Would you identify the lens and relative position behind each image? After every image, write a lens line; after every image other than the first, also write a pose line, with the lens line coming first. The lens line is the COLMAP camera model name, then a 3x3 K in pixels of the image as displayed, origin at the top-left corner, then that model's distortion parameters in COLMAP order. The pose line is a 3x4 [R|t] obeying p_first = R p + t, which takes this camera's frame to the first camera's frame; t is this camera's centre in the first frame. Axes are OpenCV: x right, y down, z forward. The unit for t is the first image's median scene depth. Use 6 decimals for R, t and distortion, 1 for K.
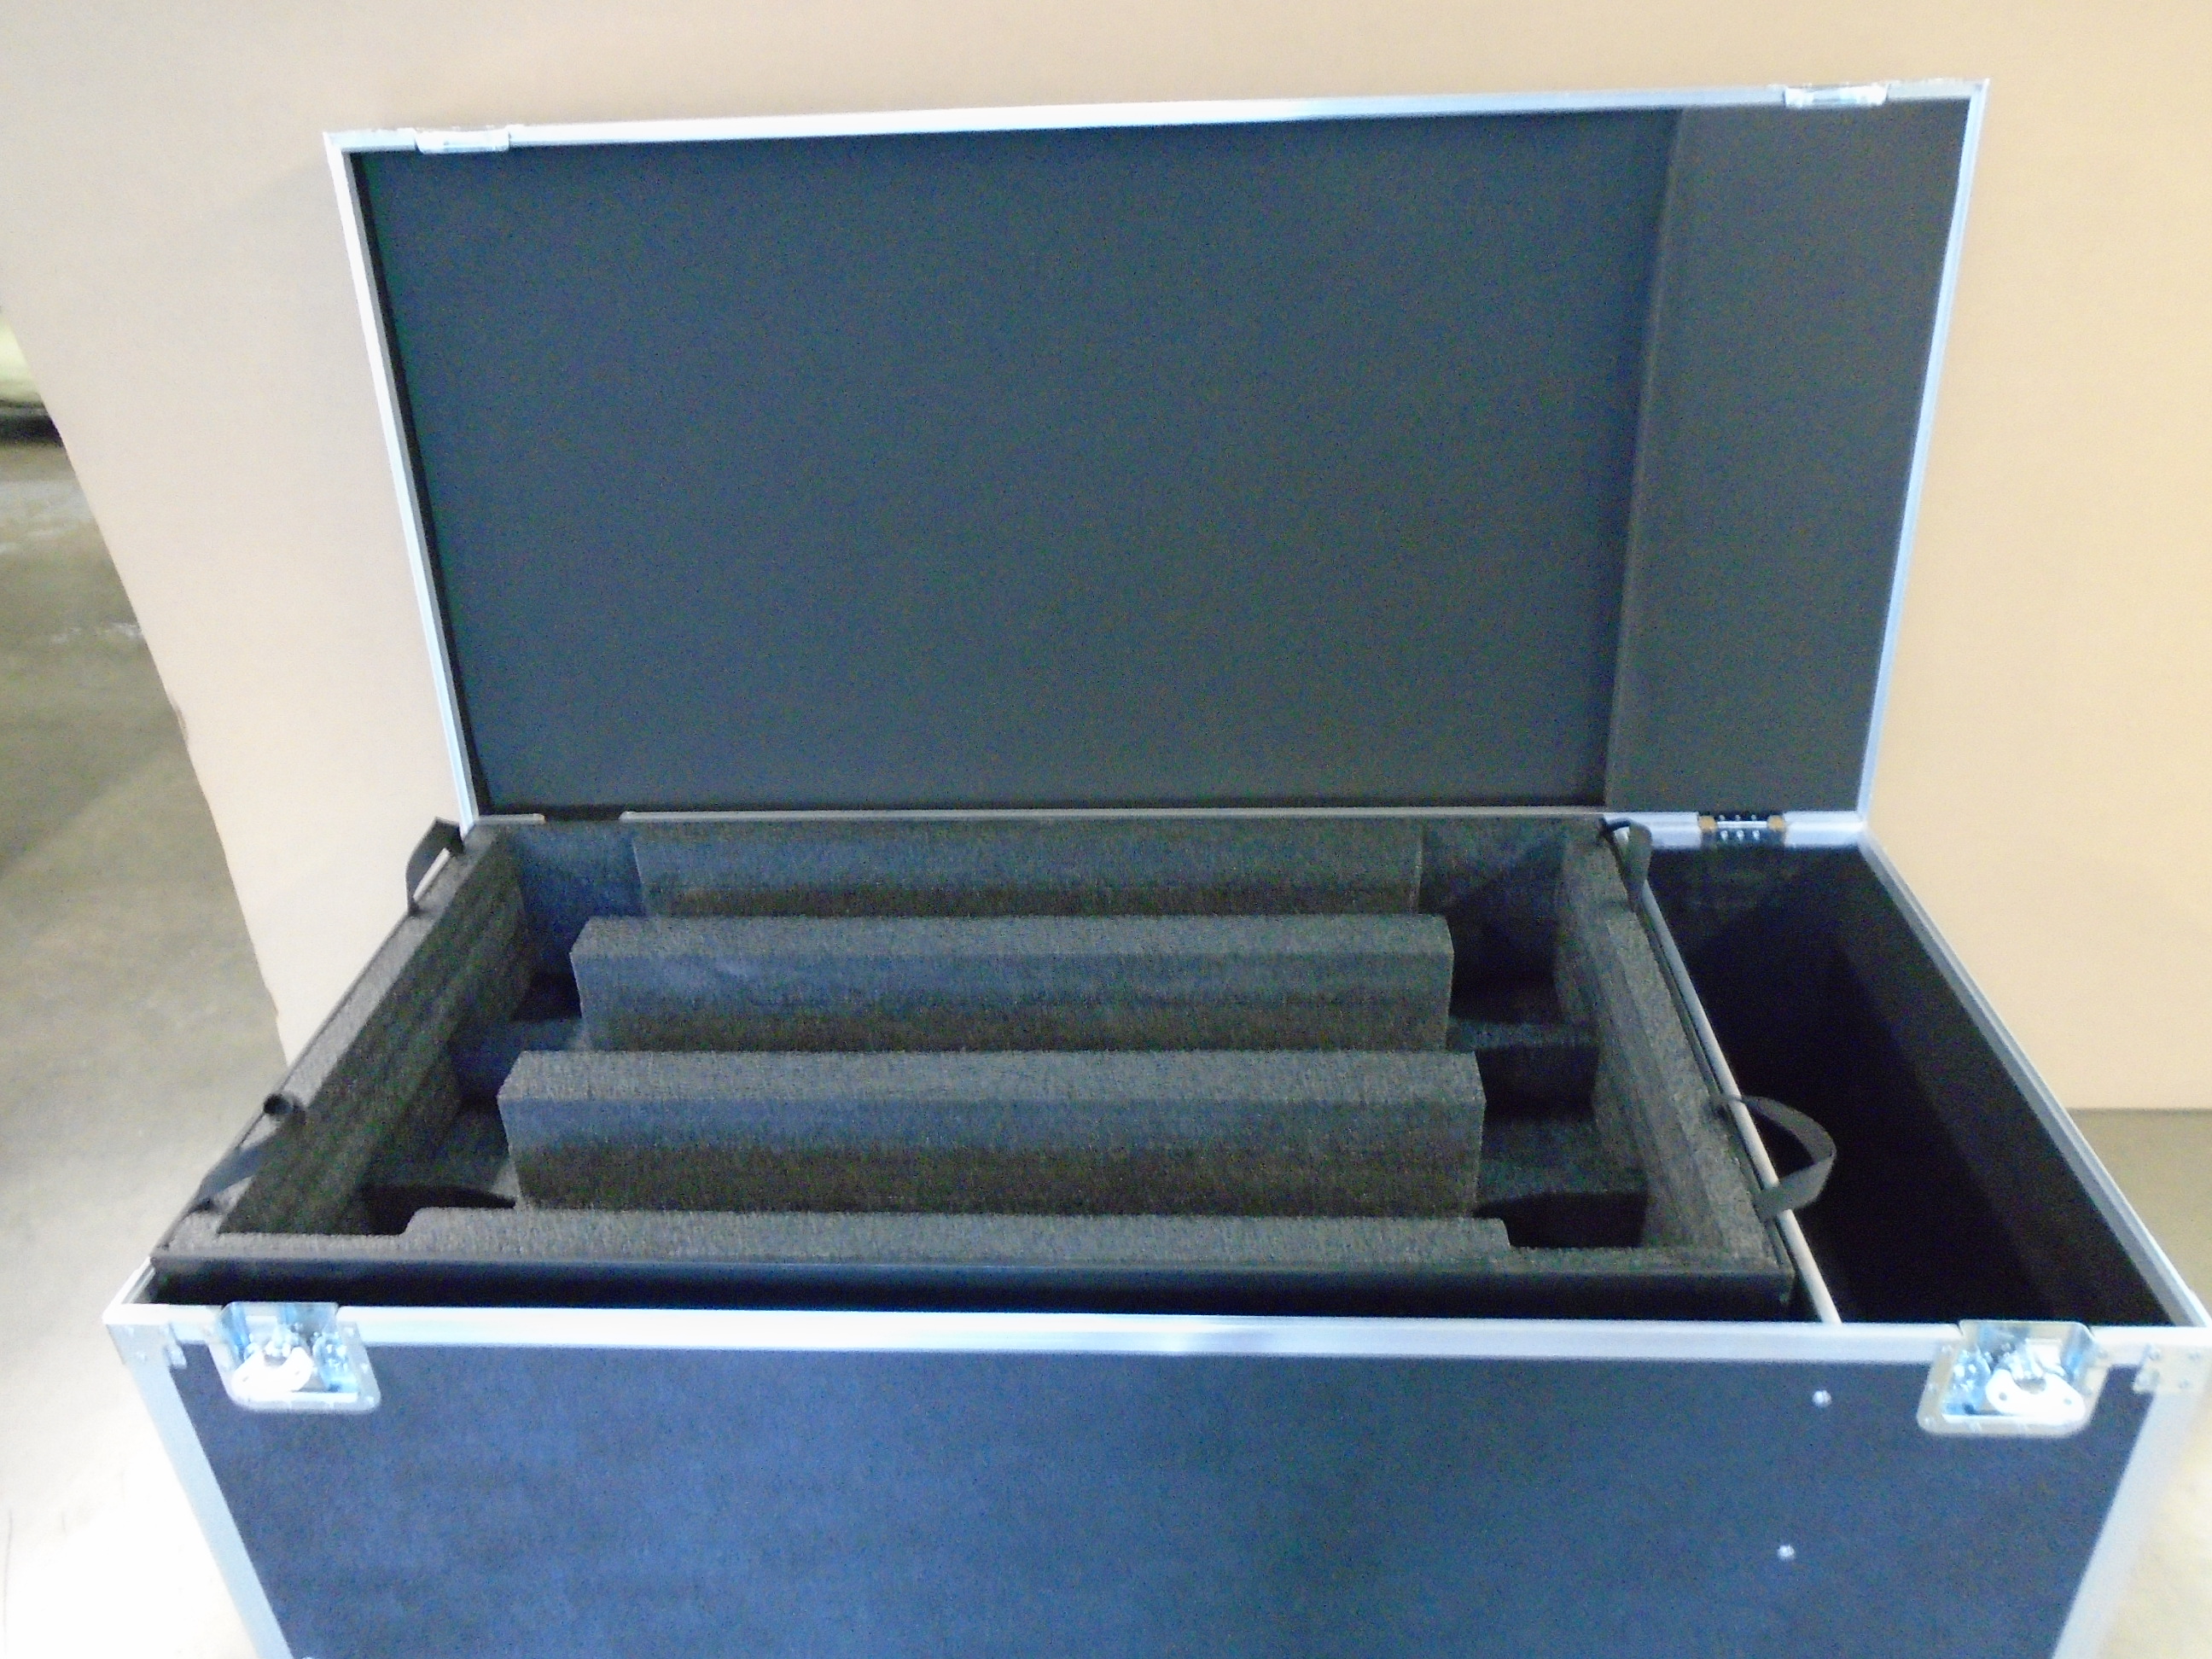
lens RADIAL K [[1697.2, 0, 1106.0], [0, 1697.2, 829.5], [0, 0, 1]] dist [-0.010859, -0.000665]
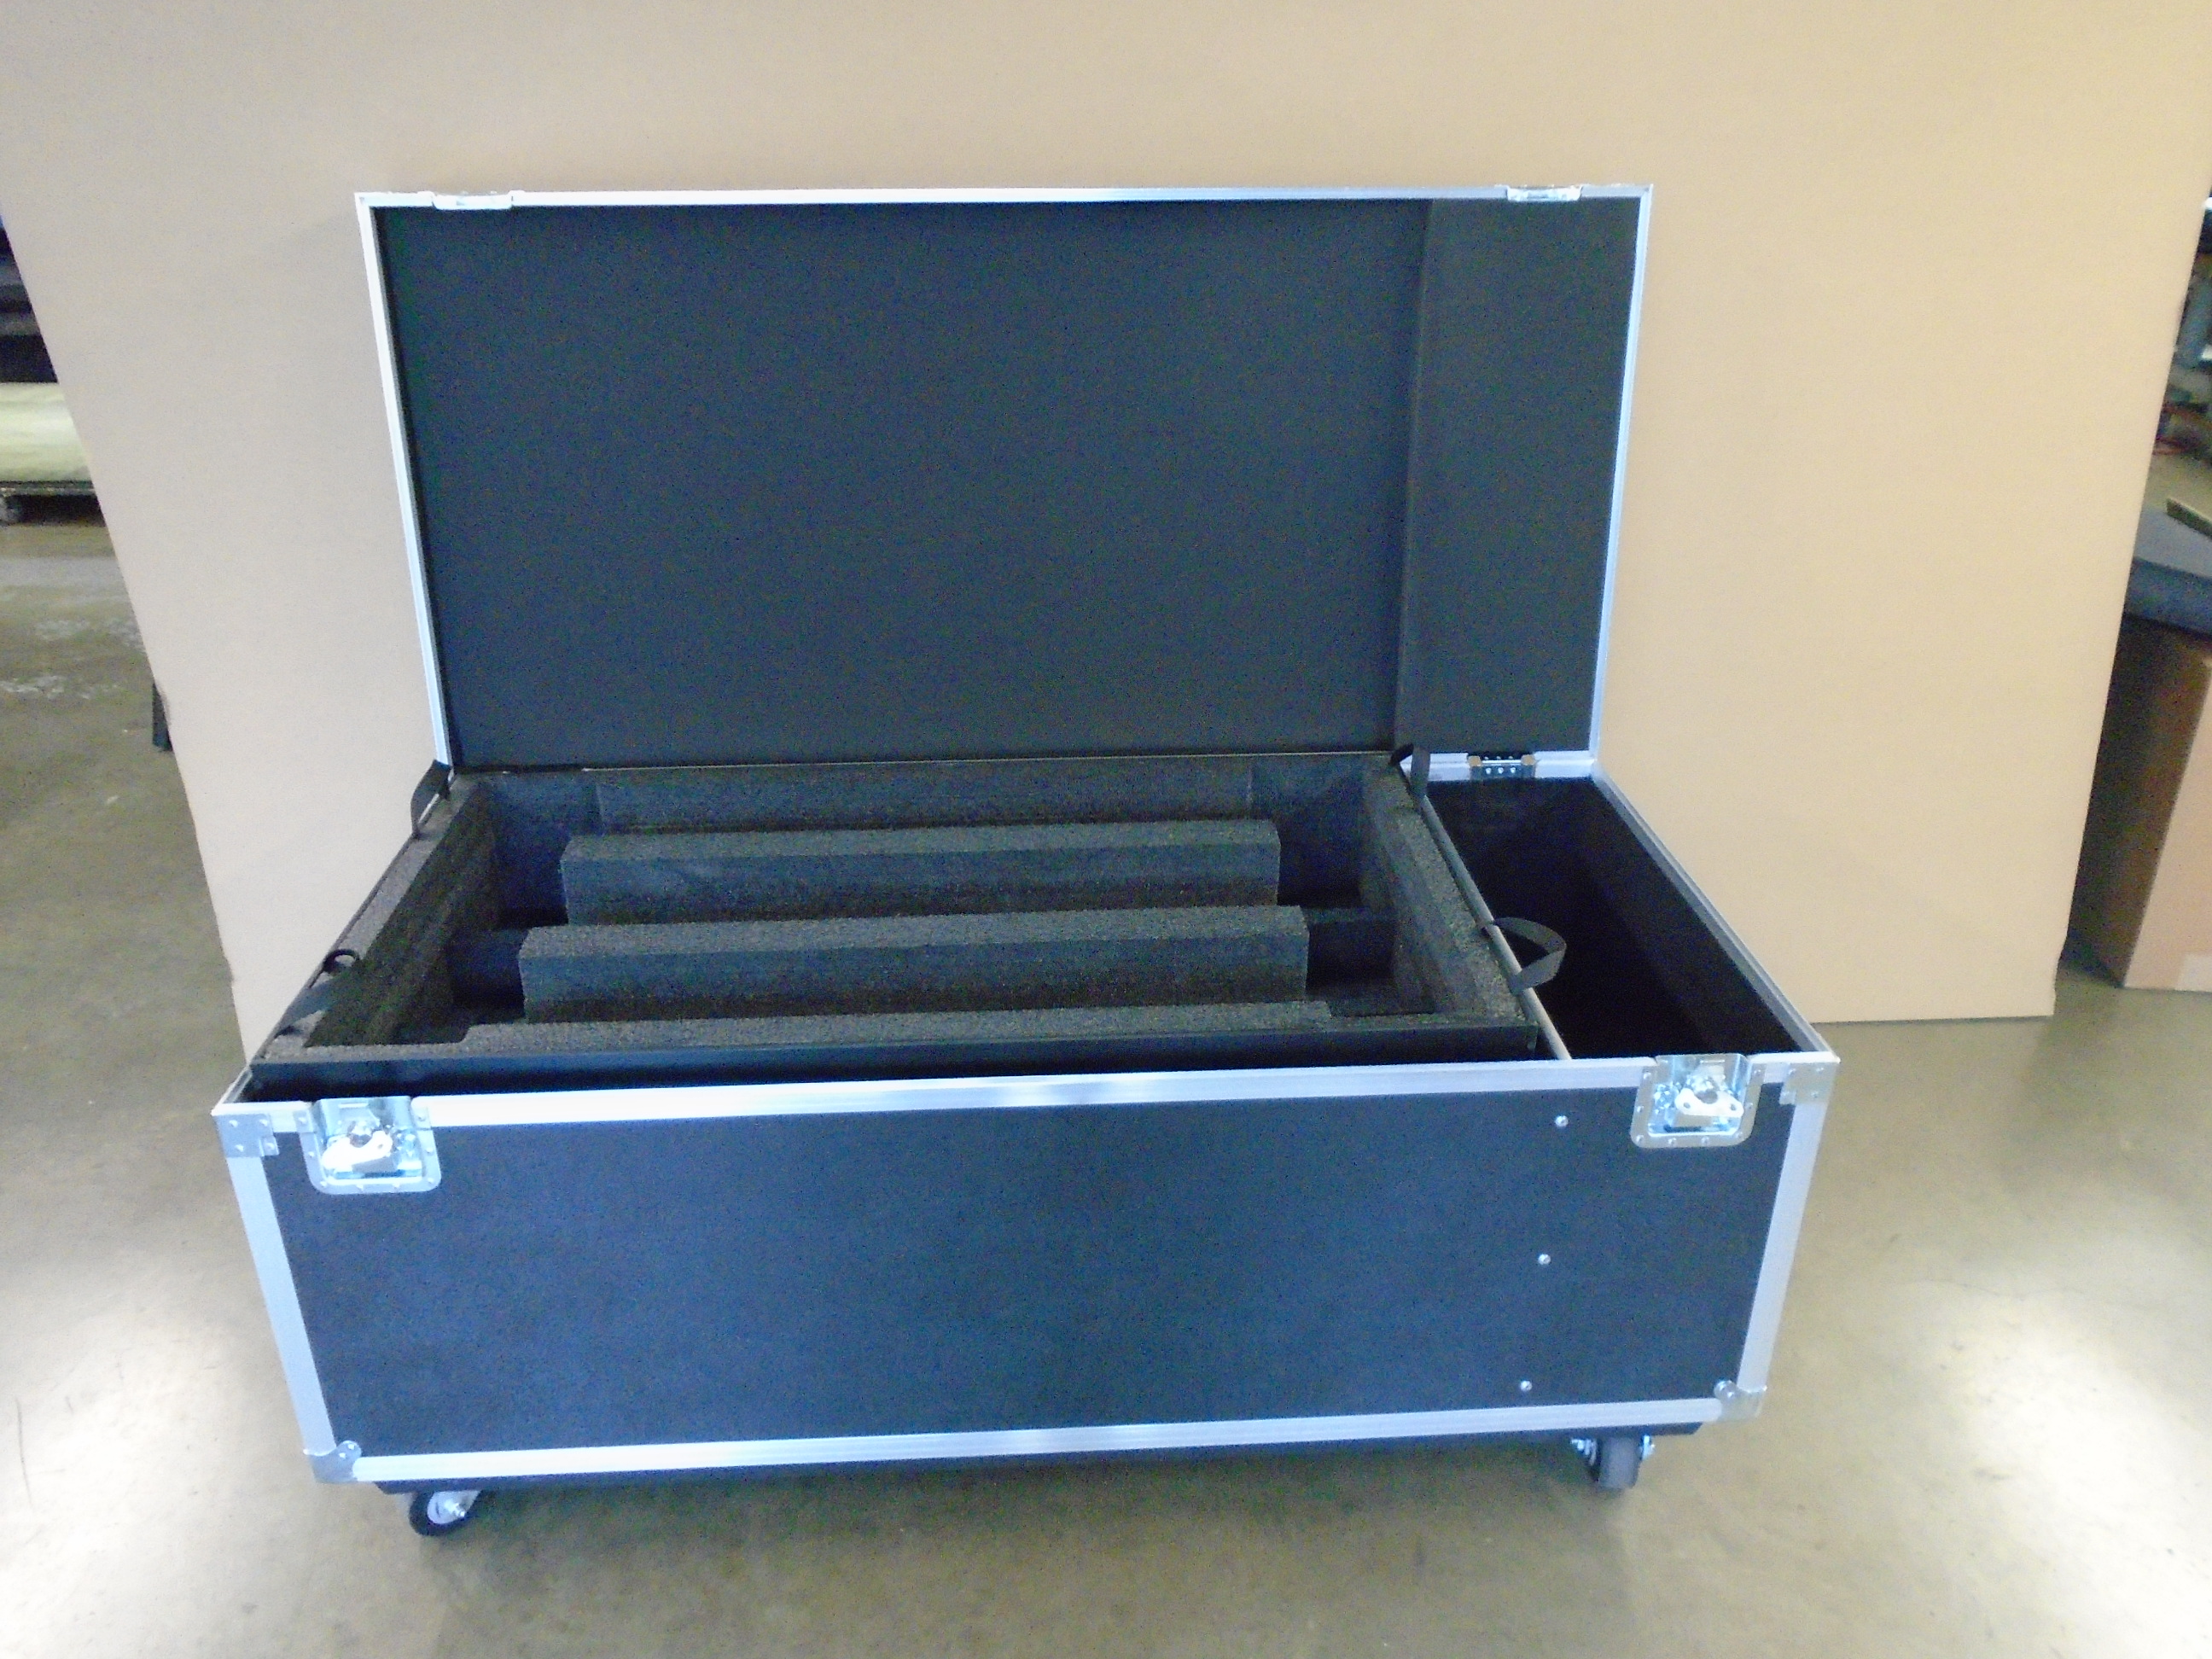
lens RADIAL K [[1697.2, 0, 1106.0], [0, 1697.2, 829.5], [0, 0, 1]] dist [-0.010859, -0.000665]
pose [[0.993827, -0.013806, 0.110078, -0.066953], [0.021565, 0.997341, -0.069608, 0.153321], [-0.108824, 0.071552, 0.991483, -0.254679]]
